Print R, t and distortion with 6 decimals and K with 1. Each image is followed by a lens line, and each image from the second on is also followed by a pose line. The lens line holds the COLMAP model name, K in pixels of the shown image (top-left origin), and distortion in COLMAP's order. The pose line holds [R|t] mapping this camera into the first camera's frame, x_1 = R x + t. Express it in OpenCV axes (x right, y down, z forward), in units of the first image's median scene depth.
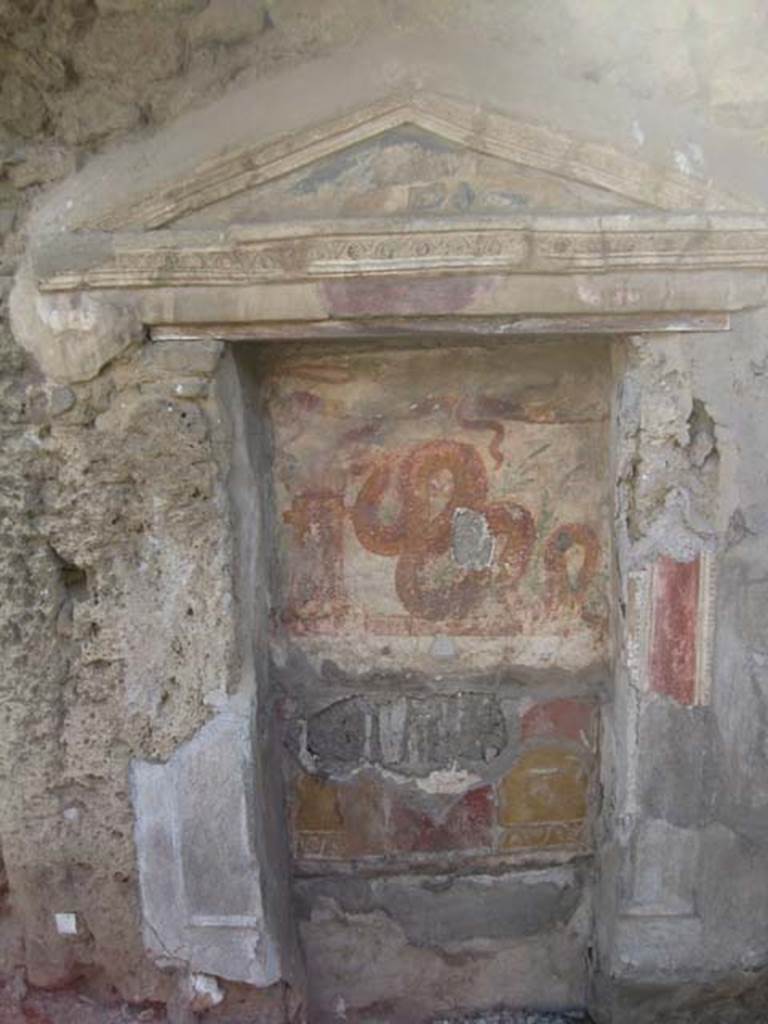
lens RADIAL K [[1139.1, 0, 384.2], [0, 1139.1, 516.2], [0, 0, 1]] dist [-0.147857, 0.000000]
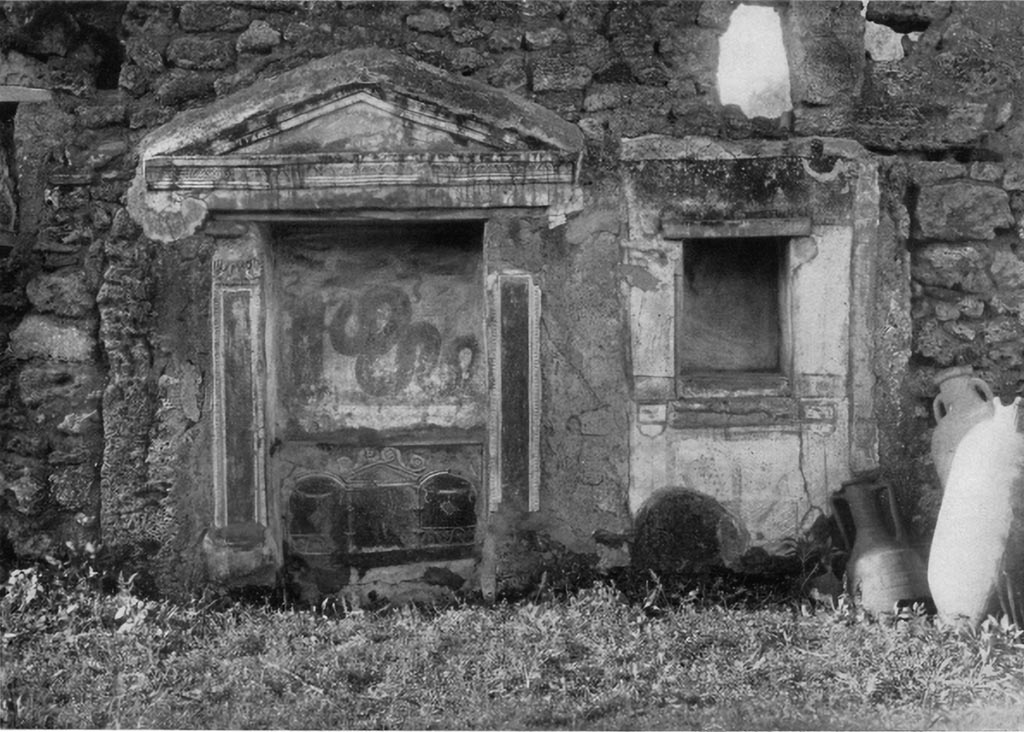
lens RADIAL K [[1511.4, 0, 488.8], [0, 1511.4, 315.7], [0, 0, 1]] dist [0.029225, 0.000000]
pose [[0.998349, 0.008592, 0.056795, 0.078210], [-0.001309, 0.991896, -0.127049, 0.257250], [-0.057426, 0.126765, 0.990269, -1.179187]]
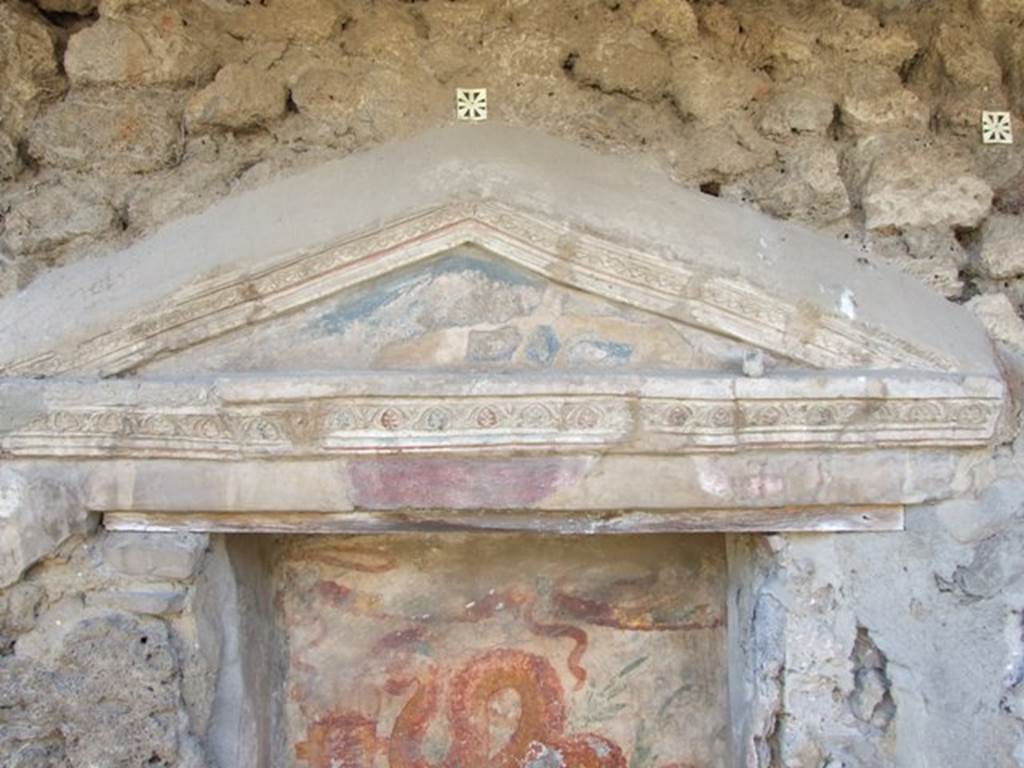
lens RADIAL K [[871.9, 0, 512.1], [0, 871.9, 362.4], [0, 0, 1]] dist [-0.039768, 0.009654]
pose [[0.997559, 0.024358, 0.065446, 0.011336], [-0.009300, 0.975185, -0.221195, -0.127341], [-0.069210, 0.220046, 0.973031, 0.386313]]
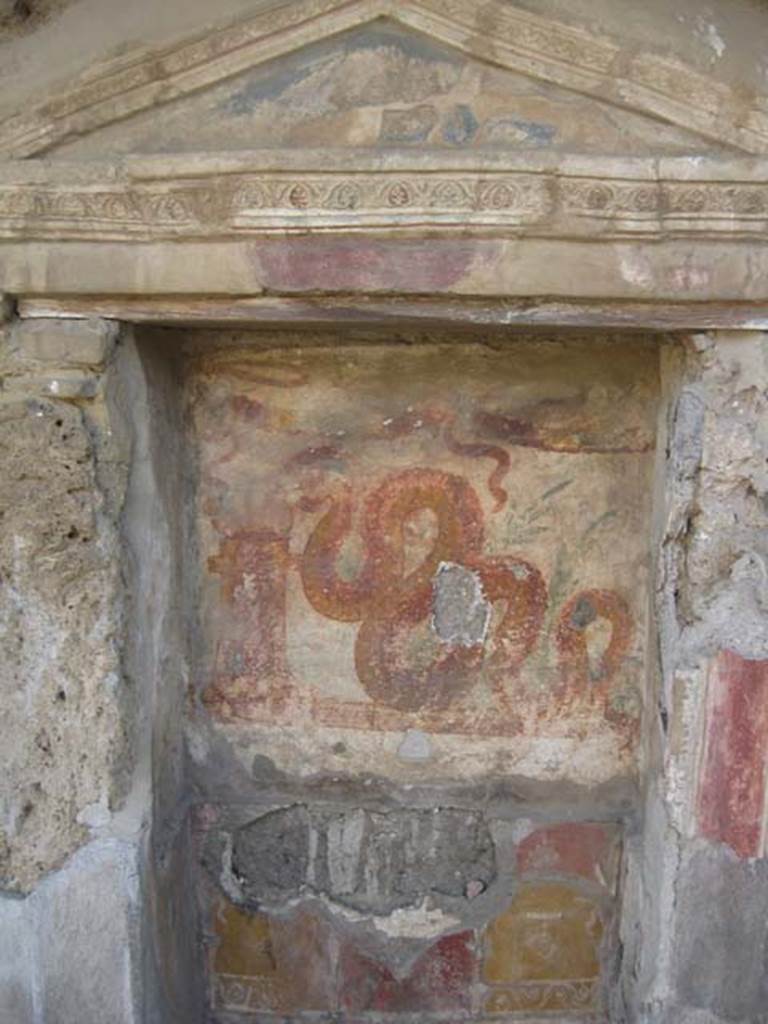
lens RADIAL K [[1139.1, 0, 392.7], [0, 1139.1, 523.2], [0, 0, 1]] dist [-0.147857, 0.000000]
pose [[0.999188, 0.039495, -0.007932, 0.037787], [-0.039496, 0.999220, 0.000039, -0.031235], [0.007928, 0.000274, 0.999969, 0.265811]]
